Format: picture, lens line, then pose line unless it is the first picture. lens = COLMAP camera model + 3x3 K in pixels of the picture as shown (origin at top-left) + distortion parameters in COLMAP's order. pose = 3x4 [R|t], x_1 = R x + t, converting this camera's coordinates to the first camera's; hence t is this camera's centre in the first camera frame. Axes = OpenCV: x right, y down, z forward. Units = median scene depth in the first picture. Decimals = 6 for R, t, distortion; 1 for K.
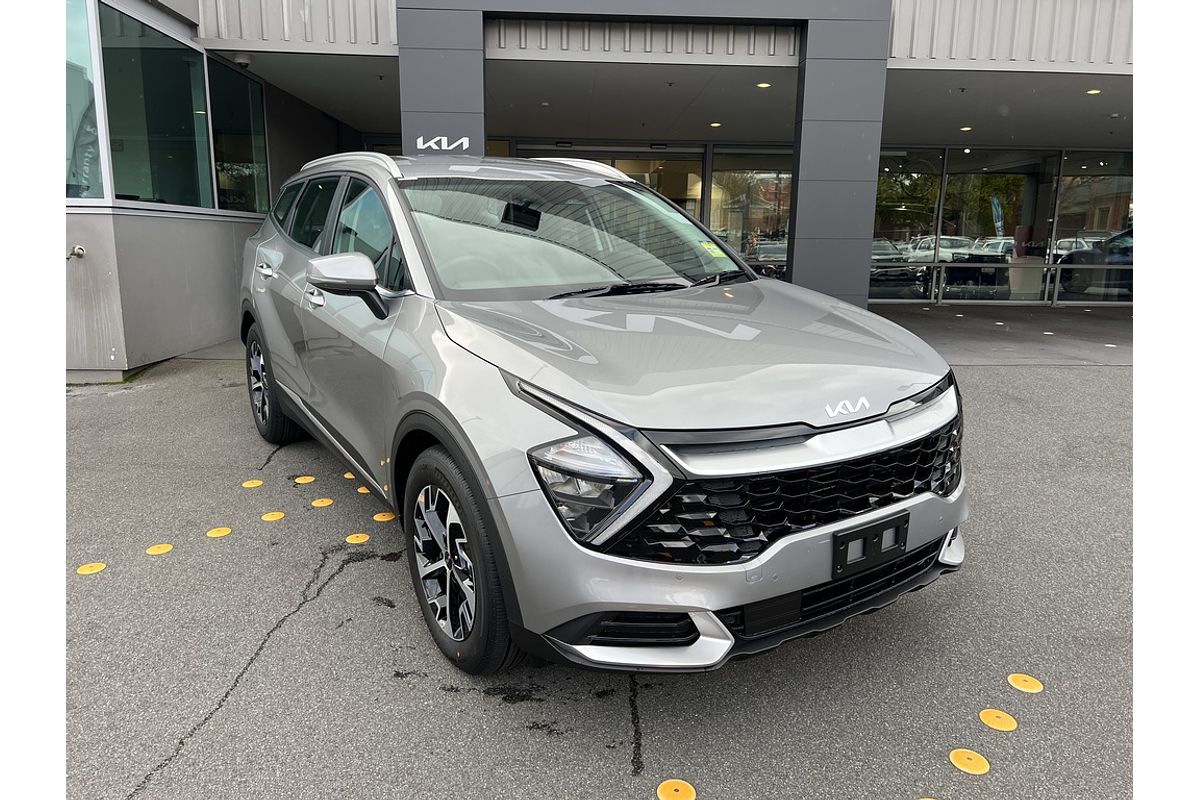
lens RADIAL K [[820.5, 0, 599.1], [0, 820.5, 403.0], [0, 0, 1]] dist [0.047276, -0.071687]
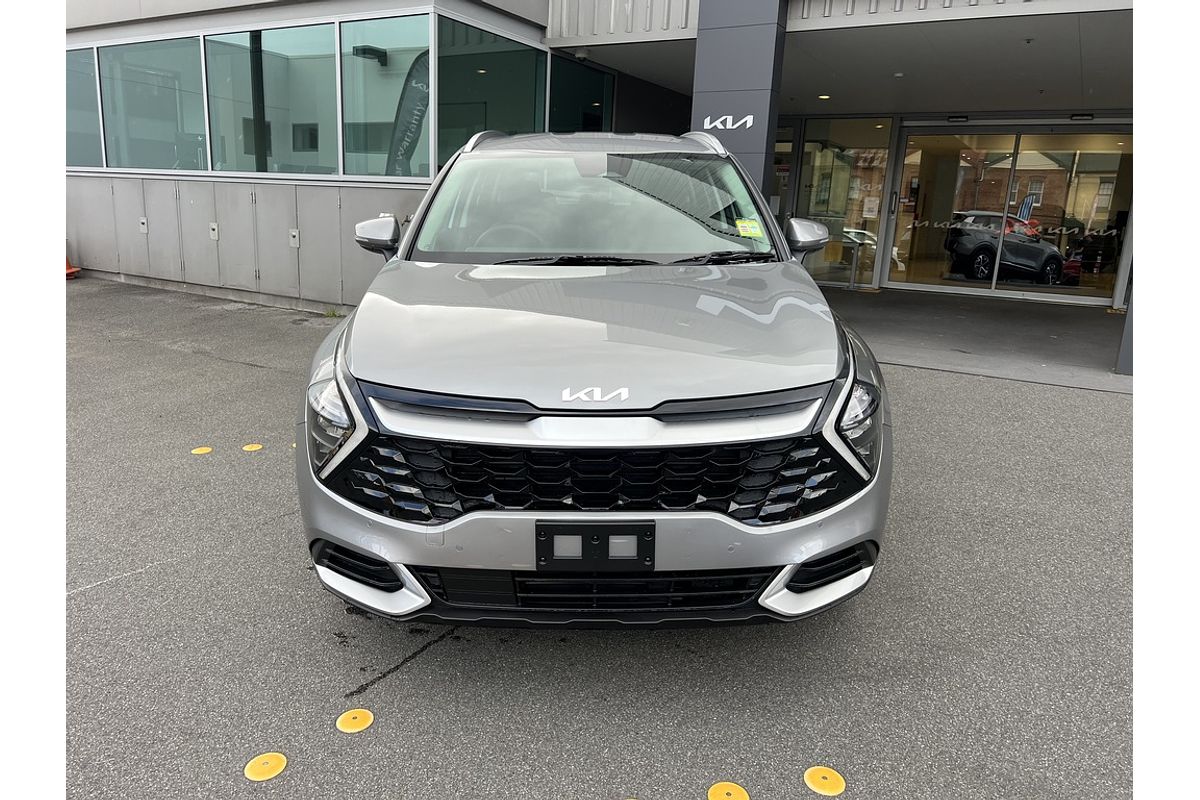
lens RADIAL K [[820.5, 0, 599.1], [0, 820.5, 403.0], [0, 0, 1]] dist [0.047276, -0.071687]
pose [[0.833346, 0.144677, -0.533483, 0.812191], [-0.135921, 0.989140, 0.055927, -0.037287], [0.535780, 0.025905, 0.843960, 0.239419]]
